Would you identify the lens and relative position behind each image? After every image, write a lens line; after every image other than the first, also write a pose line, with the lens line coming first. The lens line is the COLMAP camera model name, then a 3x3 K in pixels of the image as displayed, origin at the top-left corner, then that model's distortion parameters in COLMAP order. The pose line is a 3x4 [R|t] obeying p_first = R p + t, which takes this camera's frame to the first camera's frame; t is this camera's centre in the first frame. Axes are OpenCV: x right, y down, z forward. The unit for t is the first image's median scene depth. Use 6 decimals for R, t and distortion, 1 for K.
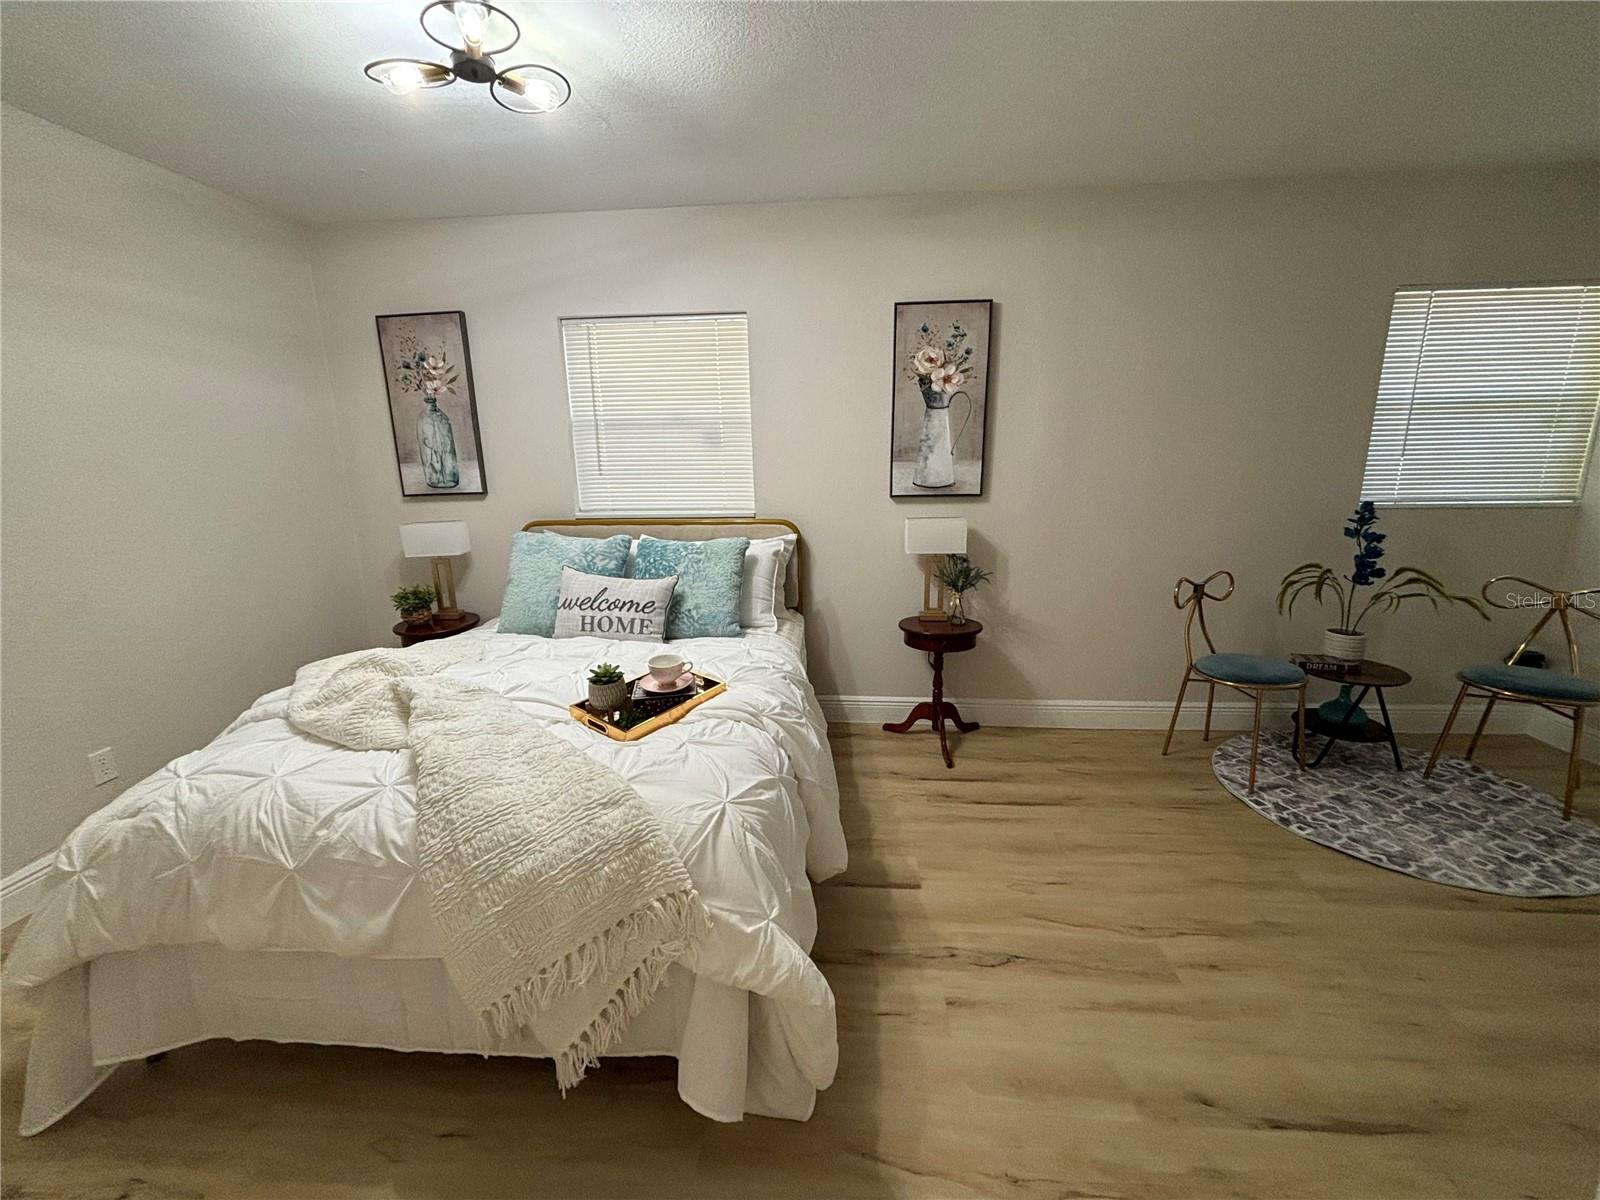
lens RADIAL K [[648.3, 0, 800.8], [0, 648.3, 596.4], [0, 0, 1]] dist [-0.001178, 0.001494]
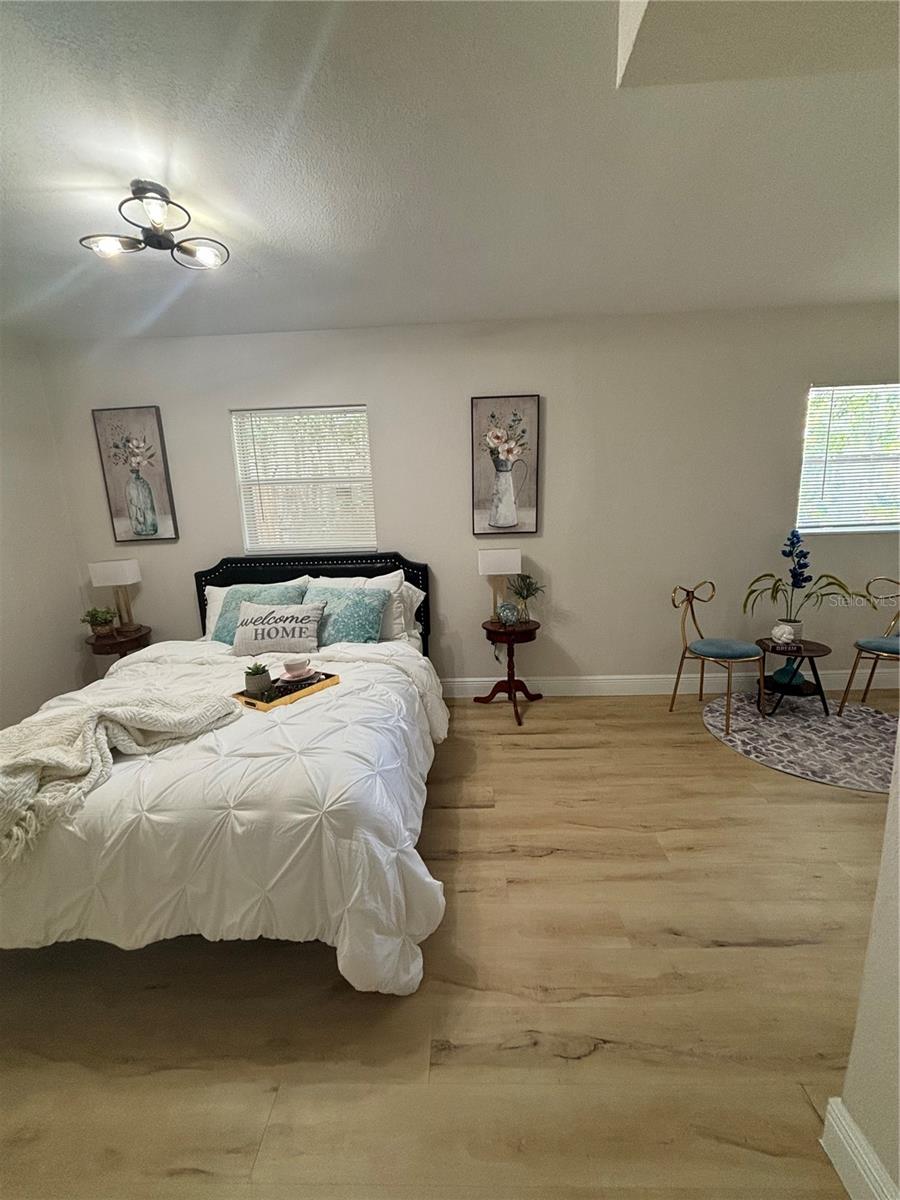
lens RADIAL K [[486.2, 0, 449.7], [0, 486.2, 604.3], [0, 0, 1]] dist [-0.001178, 0.001494]
pose [[0.998490, -0.028003, 0.047261, 0.035650], [0.028822, 0.999444, -0.016737, 0.014000], [-0.046766, 0.018074, 0.998742, -0.048764]]
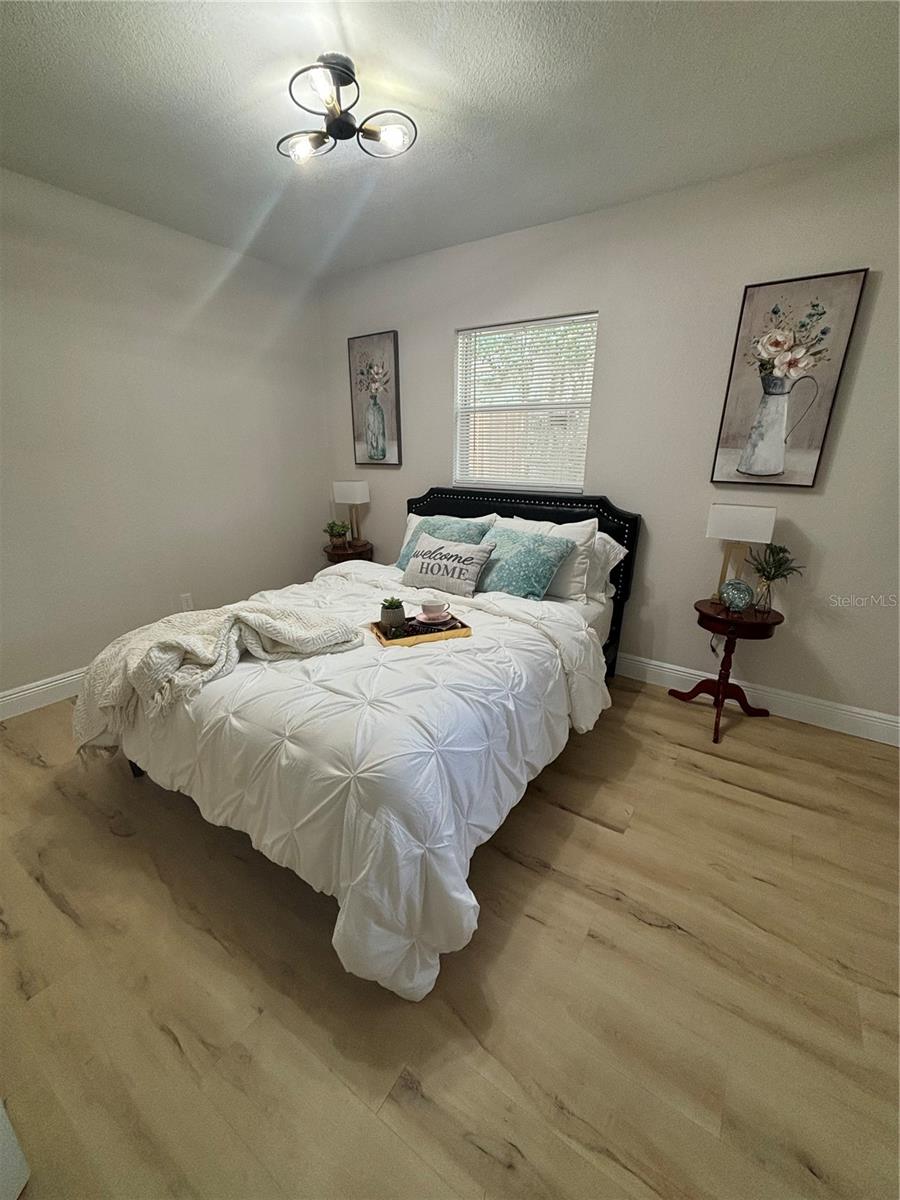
lens RADIAL K [[486.2, 0, 452.3], [0, 486.2, 603.7], [0, 0, 1]] dist [-0.001178, 0.001494]
pose [[0.876266, 0.171217, -0.450380, 0.168830], [-0.126028, 0.983638, 0.128740, -0.010028], [0.465054, -0.056050, 0.883506, 0.098927]]
